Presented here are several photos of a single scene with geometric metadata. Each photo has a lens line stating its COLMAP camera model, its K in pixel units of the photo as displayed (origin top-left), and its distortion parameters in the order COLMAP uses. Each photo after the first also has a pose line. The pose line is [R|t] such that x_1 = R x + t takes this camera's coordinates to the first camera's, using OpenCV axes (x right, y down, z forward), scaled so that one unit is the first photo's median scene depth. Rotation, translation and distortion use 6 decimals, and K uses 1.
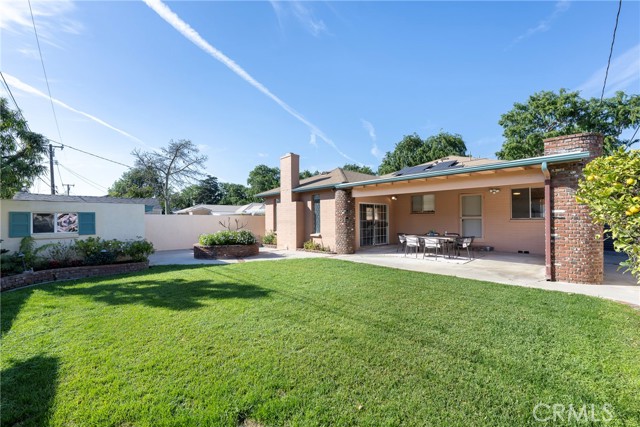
lens RADIAL K [[255.8, 0, 317.6], [0, 255.8, 218.6], [0, 0, 1]] dist [0.001958, 0.000147]
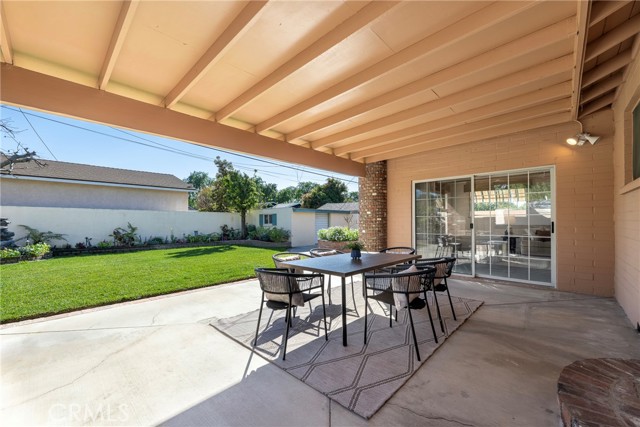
lens RADIAL K [[255.8, 0, 321.3], [0, 255.8, 217.4], [0, 0, 1]] dist [0.001958, 0.000147]
pose [[0.070612, -0.006680, -0.997482, 0.514513], [0.004788, 0.999968, -0.006358, 0.008917], [0.997492, -0.004327, 0.070641, 0.610460]]
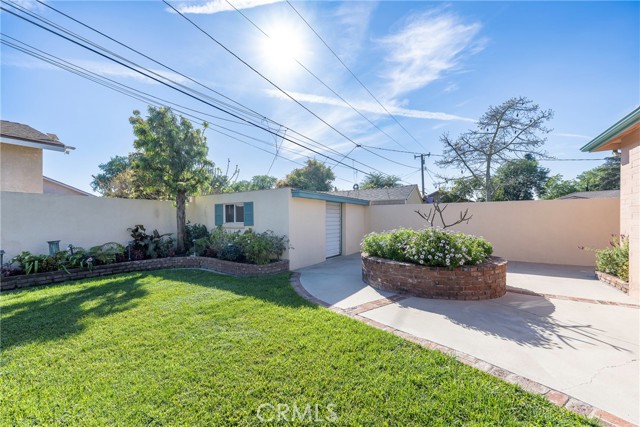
lens RADIAL K [[255.8, 0, 321.0], [0, 255.8, 218.8], [0, 0, 1]] dist [0.001958, 0.000147]
pose [[0.256455, 0.003373, -0.966550, 0.041172], [0.007727, 0.999955, 0.005539, 0.017584], [0.966525, -0.008889, 0.256417, 0.511342]]
